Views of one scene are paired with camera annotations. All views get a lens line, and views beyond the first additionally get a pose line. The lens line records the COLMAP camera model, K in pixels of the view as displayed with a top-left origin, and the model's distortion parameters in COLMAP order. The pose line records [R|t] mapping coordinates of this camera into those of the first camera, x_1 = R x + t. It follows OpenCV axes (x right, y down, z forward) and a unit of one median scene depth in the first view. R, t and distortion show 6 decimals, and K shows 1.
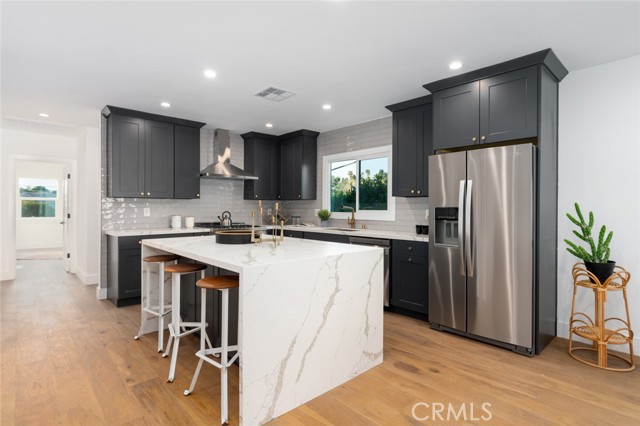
lens RADIAL K [[328.7, 0, 319.8], [0, 328.7, 212.0], [0, 0, 1]] dist [-0.004758, 0.001031]
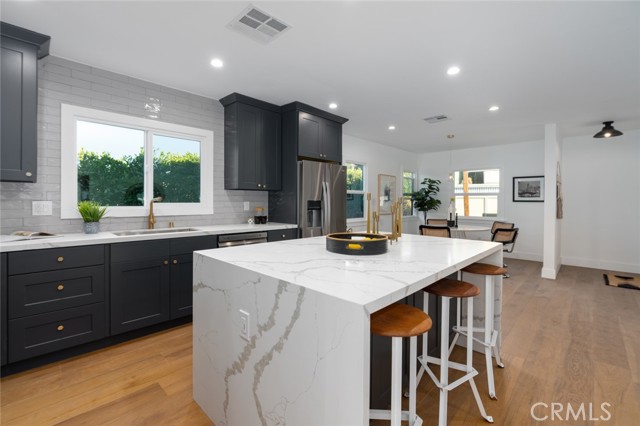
lens RADIAL K [[284.2, 0, 317.0], [0, 284.2, 201.9], [0, 0, 1]] dist [-0.009839, 0.002678]
pose [[-0.048701, -0.007970, 0.998782, -0.855892], [0.006049, 0.999947, 0.008275, -0.018728], [-0.998795, 0.006444, -0.048650, 1.098980]]
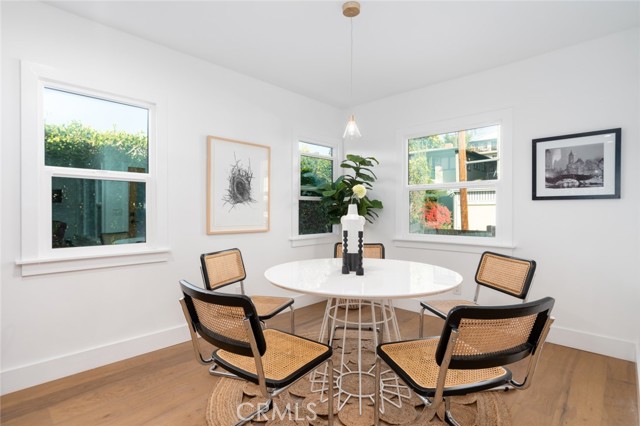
lens RADIAL K [[320.2, 0, 321.3], [0, 320.2, 216.4], [0, 0, 1]] dist [0.001897, -0.001003]
pose [[-0.062578, -0.021624, 0.997806, 0.213526], [0.012635, 0.999668, 0.022457, 0.023197], [-0.997960, 0.014012, -0.062284, 0.265811]]
